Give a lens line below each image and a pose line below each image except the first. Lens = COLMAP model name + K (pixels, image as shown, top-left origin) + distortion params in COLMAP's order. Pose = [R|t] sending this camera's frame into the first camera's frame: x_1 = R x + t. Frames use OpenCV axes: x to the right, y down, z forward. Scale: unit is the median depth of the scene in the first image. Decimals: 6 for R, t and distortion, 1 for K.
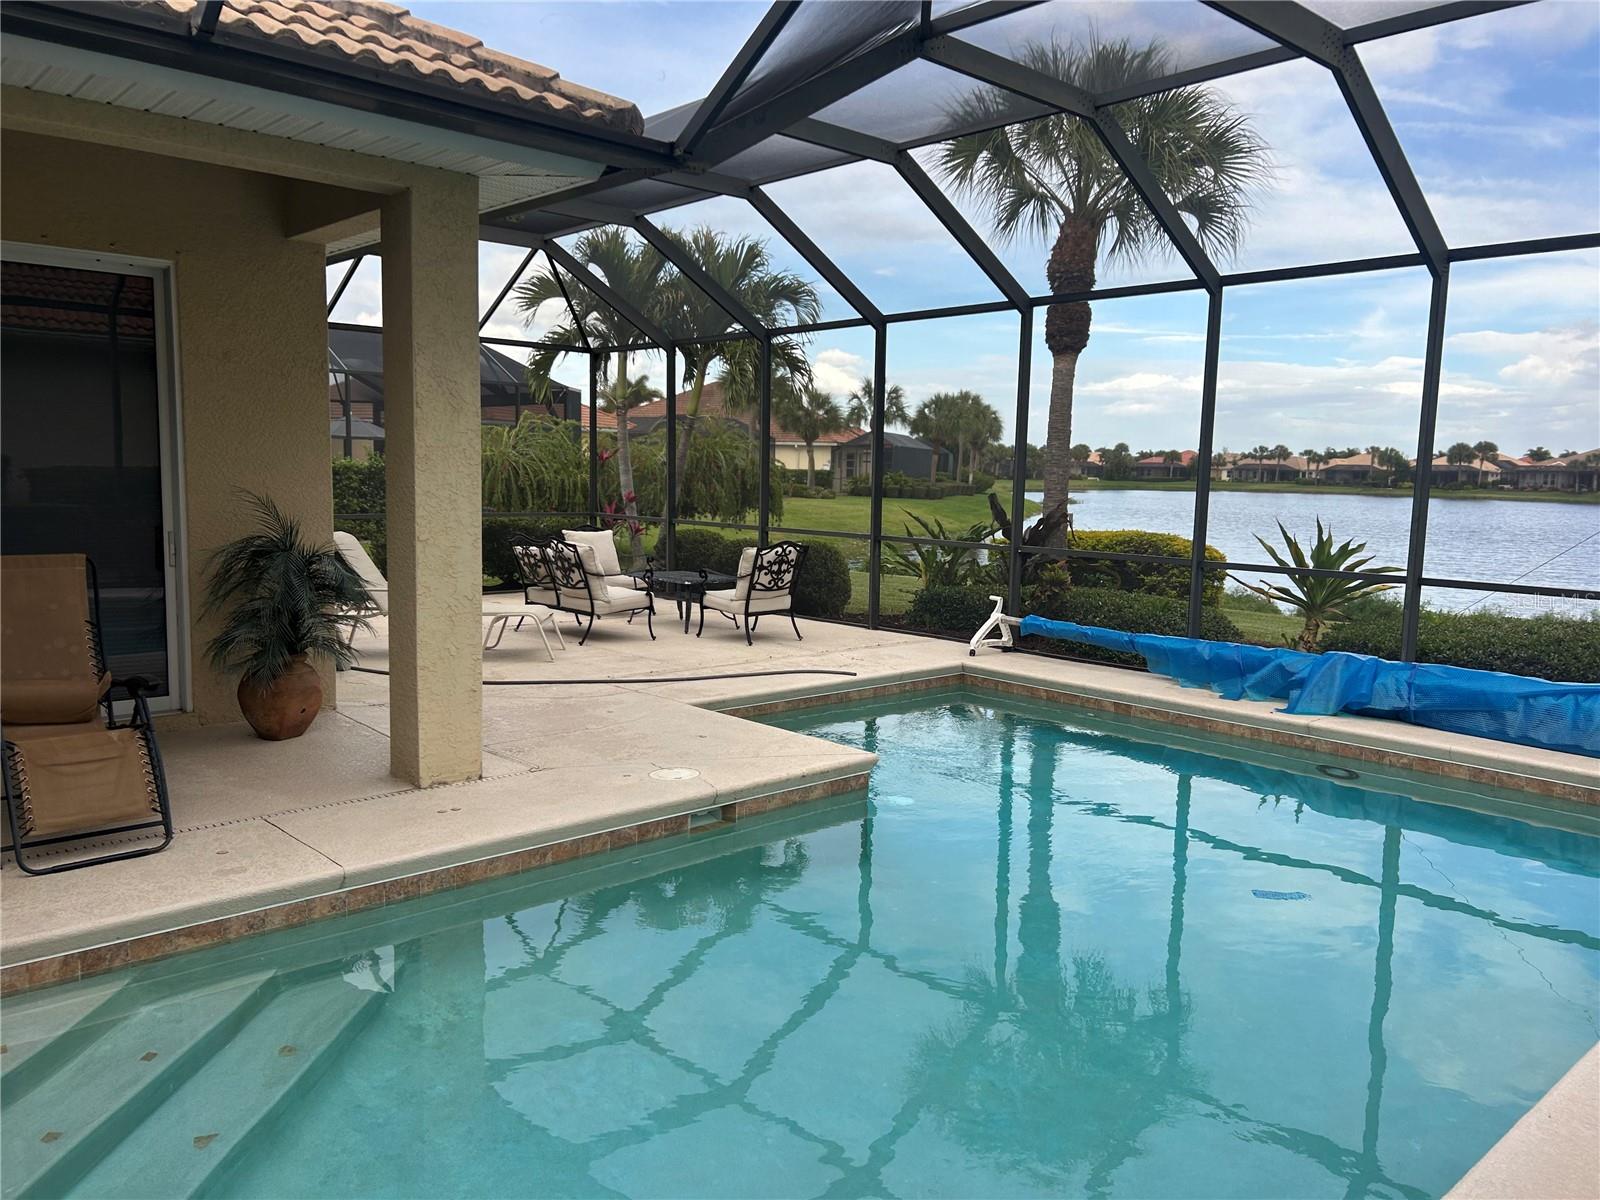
lens RADIAL K [[1209.0, 0, 802.1], [0, 1209.0, 613.6], [0, 0, 1]] dist [0.041580, -0.036529]
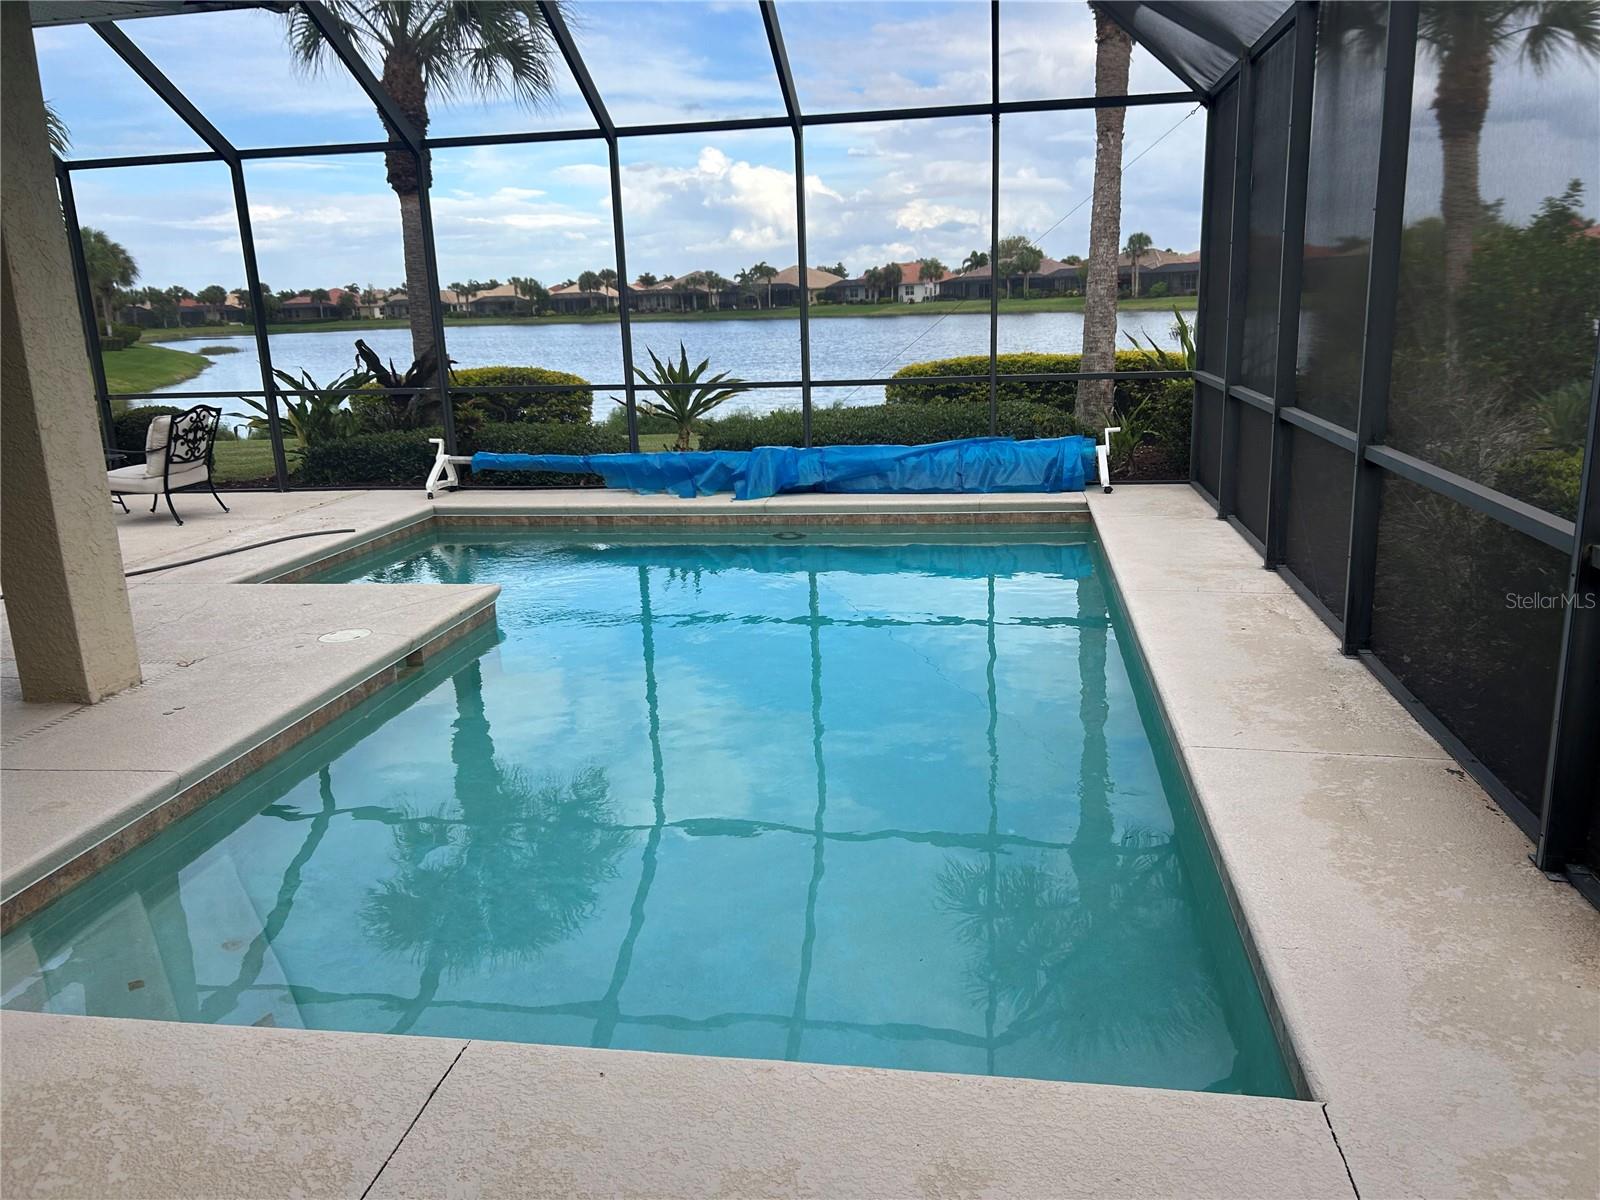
lens RADIAL K [[1209.0, 0, 806.8], [0, 1209.0, 602.4], [0, 0, 1]] dist [0.041580, -0.036529]
pose [[0.783127, -0.197917, 0.589526, -0.228200], [0.125616, 0.978806, 0.161737, -0.005701], [-0.609042, -0.052607, 0.791391, -0.020990]]
